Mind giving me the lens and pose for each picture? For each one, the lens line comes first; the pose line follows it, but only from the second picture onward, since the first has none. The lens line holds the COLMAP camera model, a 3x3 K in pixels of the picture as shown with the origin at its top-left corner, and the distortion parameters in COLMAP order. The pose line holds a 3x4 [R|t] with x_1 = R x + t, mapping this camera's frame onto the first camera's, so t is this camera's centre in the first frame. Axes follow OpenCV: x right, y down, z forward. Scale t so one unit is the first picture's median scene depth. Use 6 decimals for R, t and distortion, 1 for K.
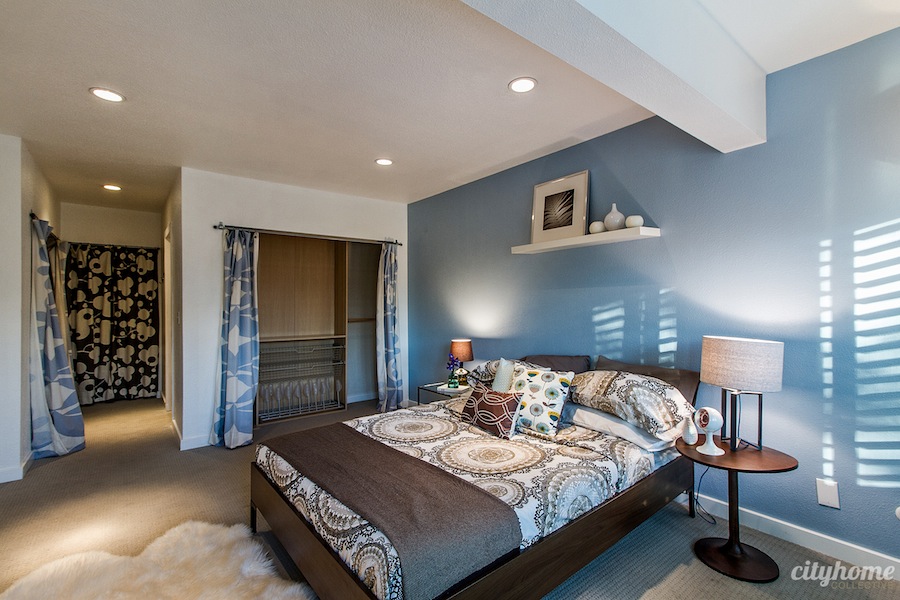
lens RADIAL K [[411.4, 0, 454.1], [0, 411.4, 299.3], [0, 0, 1]] dist [0.001773, 0.000095]
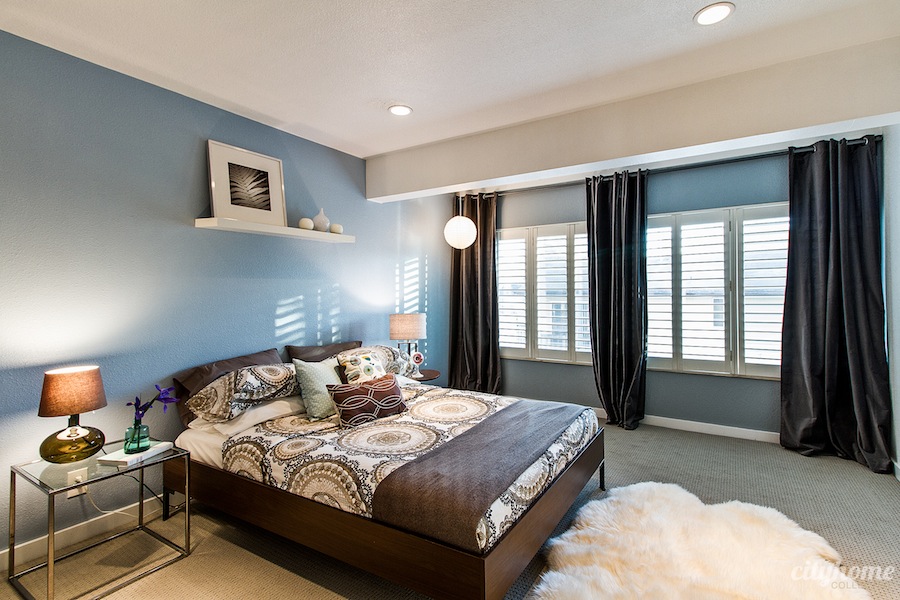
lens RADIAL K [[440.4, 0, 453.4], [0, 440.4, 299.6], [0, 0, 1]] dist [-0.000736, -0.000083]
pose [[-0.319398, 0.013756, 0.947521, -0.930537], [0.015353, 0.999839, -0.009340, 0.041560], [-0.947496, 0.011564, -0.319557, 1.101204]]
